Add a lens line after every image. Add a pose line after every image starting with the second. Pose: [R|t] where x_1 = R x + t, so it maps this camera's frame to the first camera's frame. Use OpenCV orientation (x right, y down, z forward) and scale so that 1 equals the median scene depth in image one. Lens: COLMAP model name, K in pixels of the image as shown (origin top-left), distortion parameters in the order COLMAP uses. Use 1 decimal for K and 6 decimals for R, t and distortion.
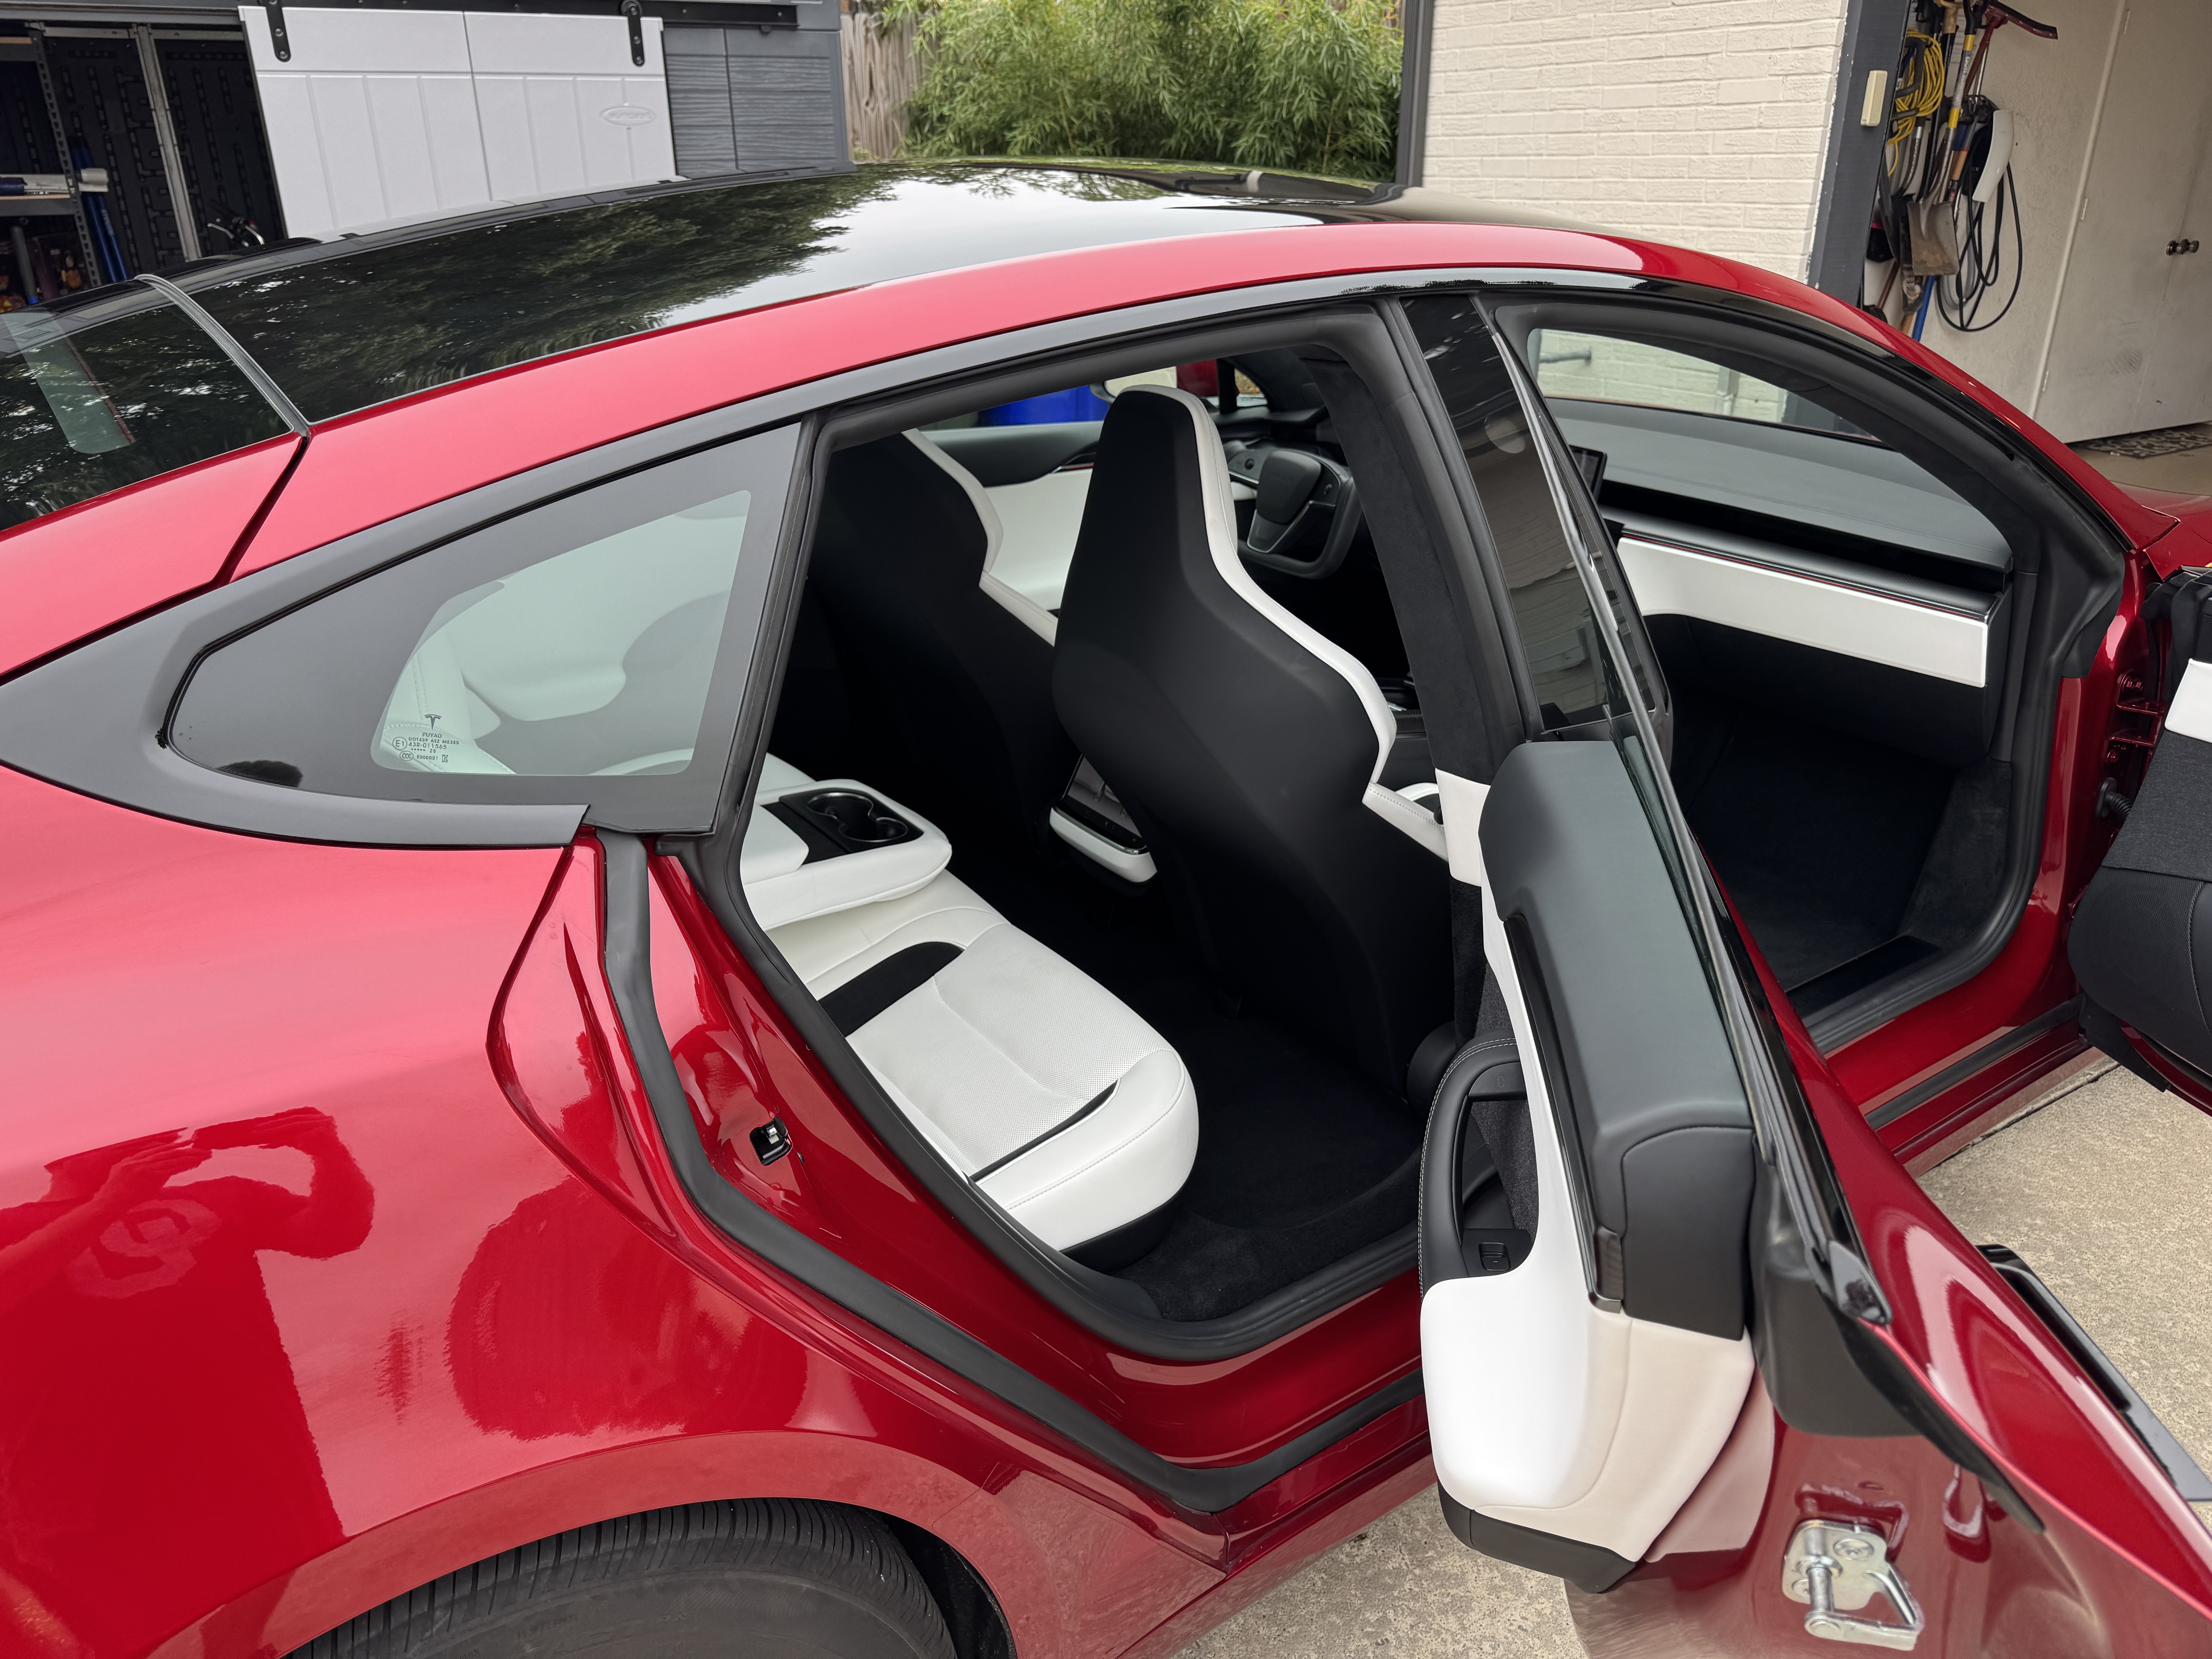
lens RADIAL K [[1601.0, 0, 1111.8], [0, 1601.0, 815.9], [0, 0, 1]] dist [0.023037, -0.027828]
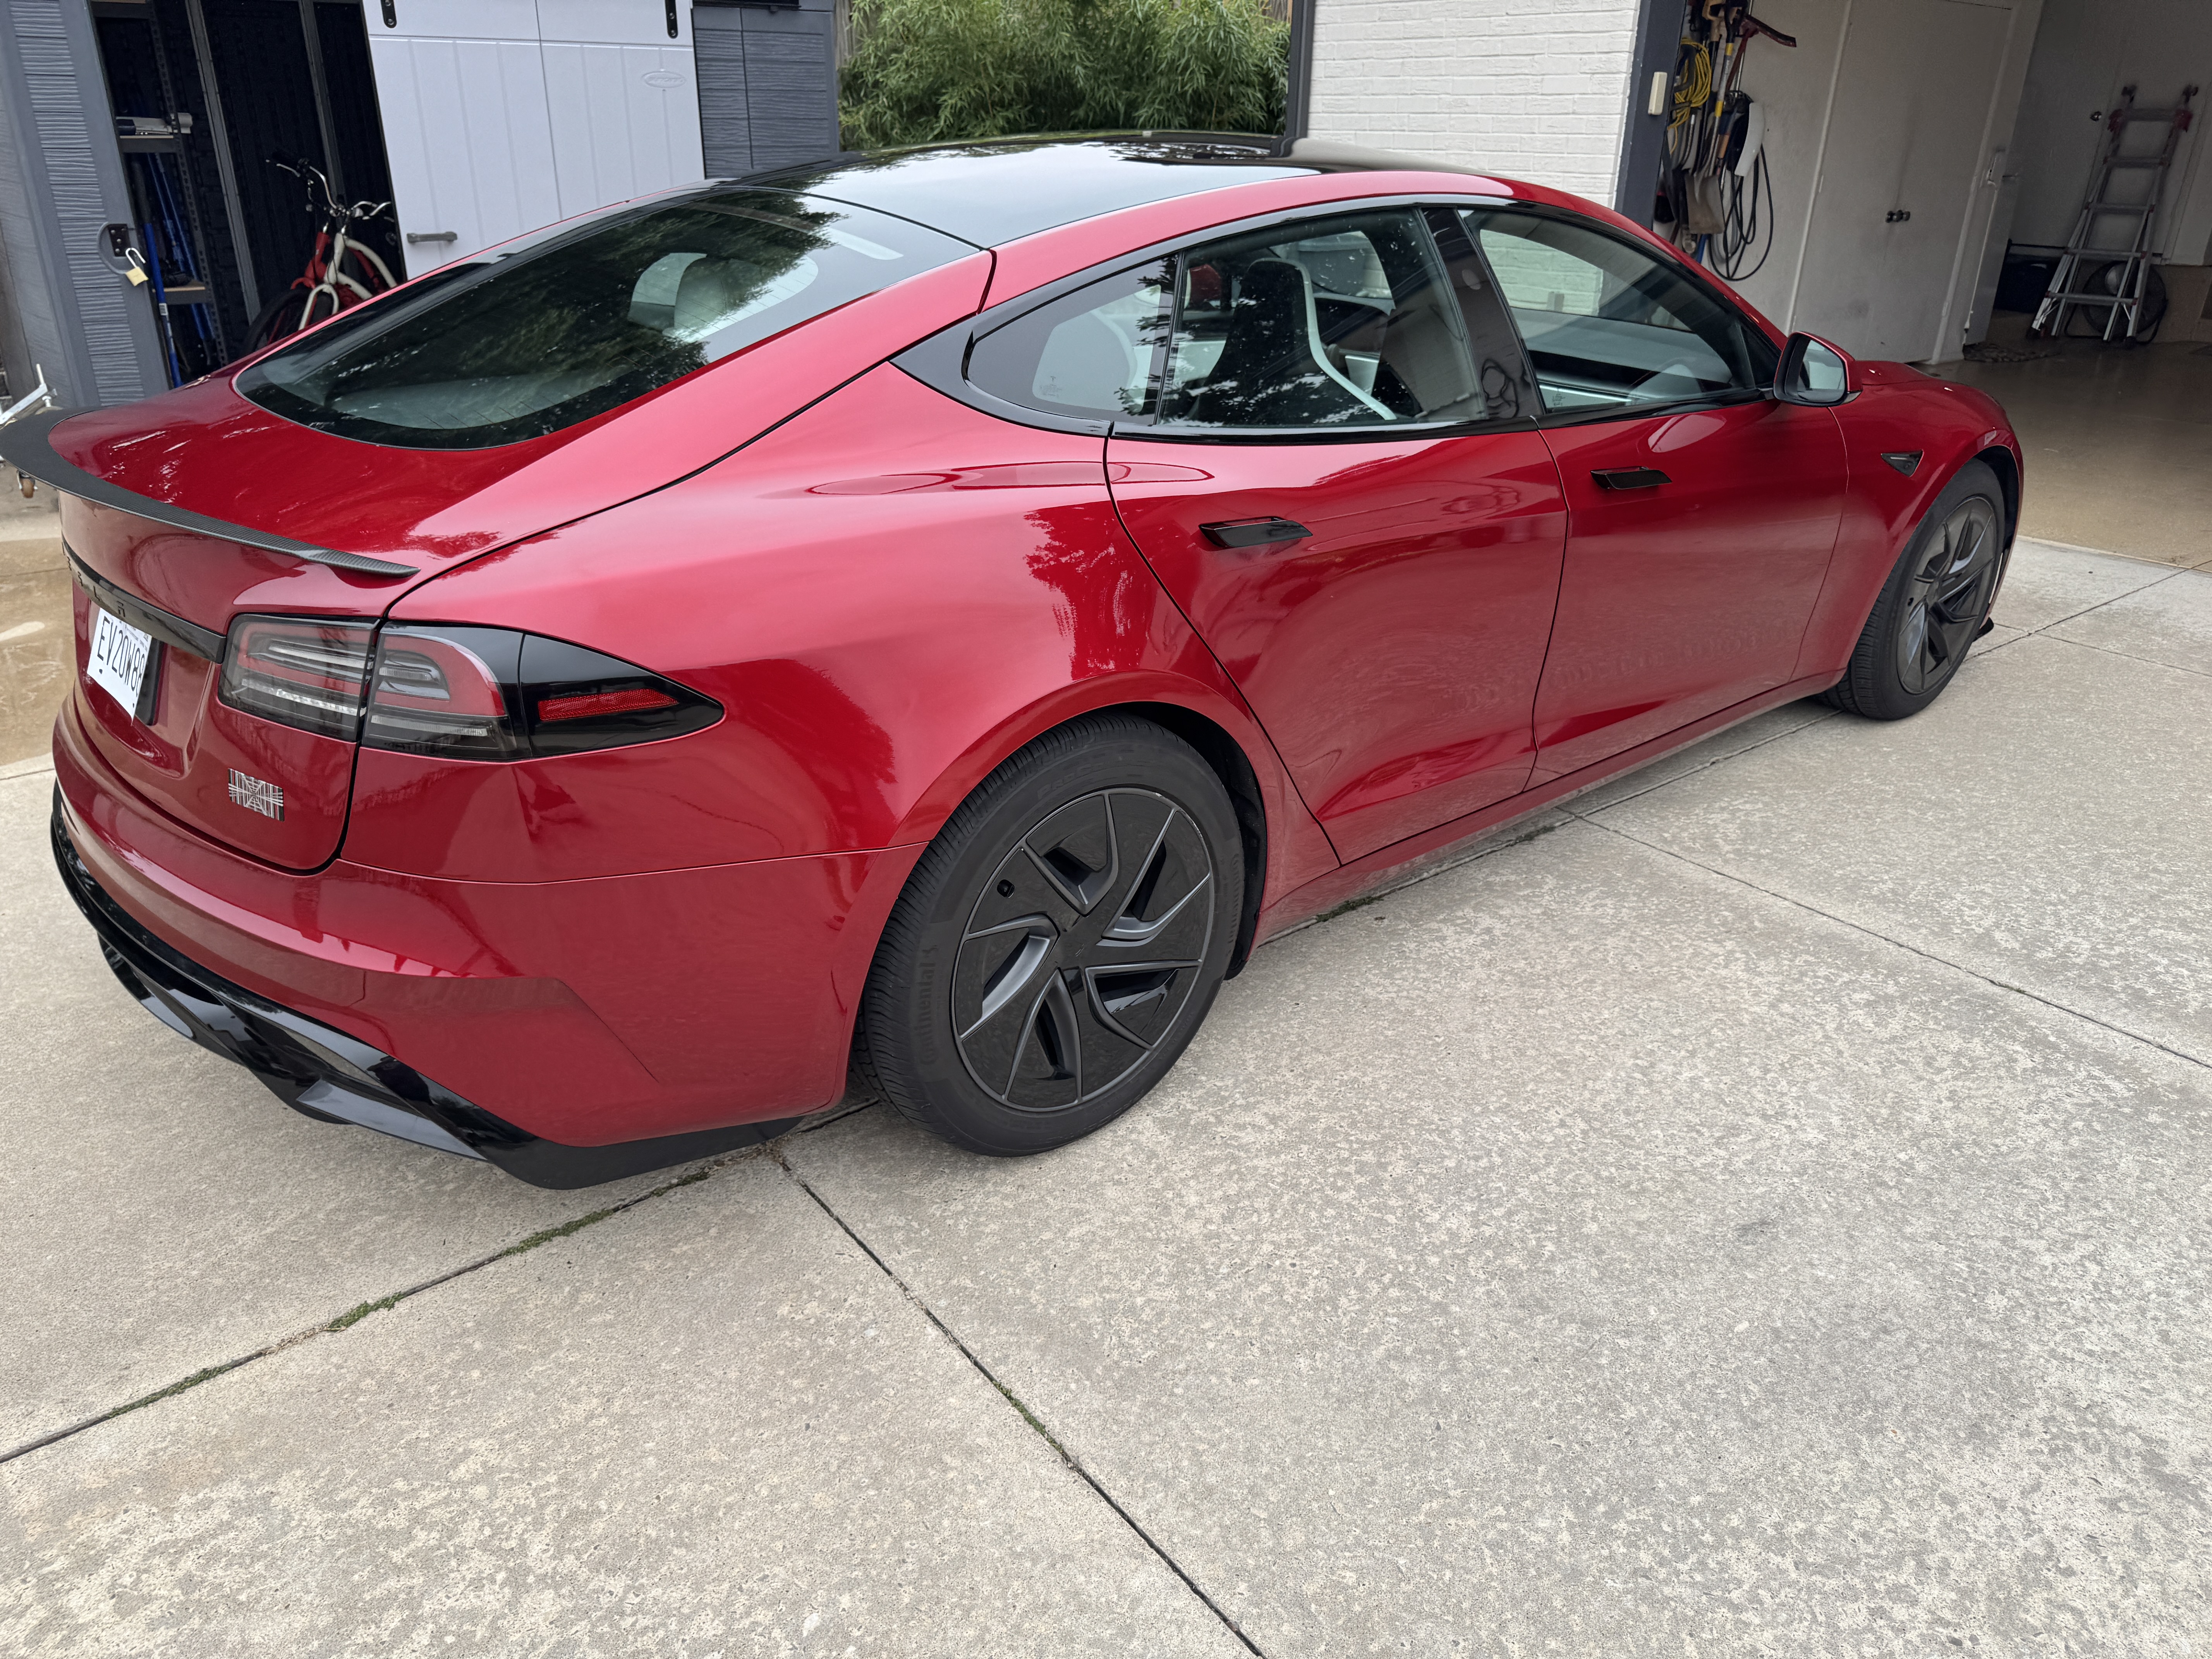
lens RADIAL K [[1585.8, 0, 1124.2], [0, 1585.8, 828.4], [0, 0, 1]] dist [0.006060, -0.006030]
pose [[0.993668, -0.024947, 0.109548, -0.094953], [0.021646, 0.999278, 0.031220, 0.085042], [-0.110248, -0.028651, 0.993491, -0.210735]]
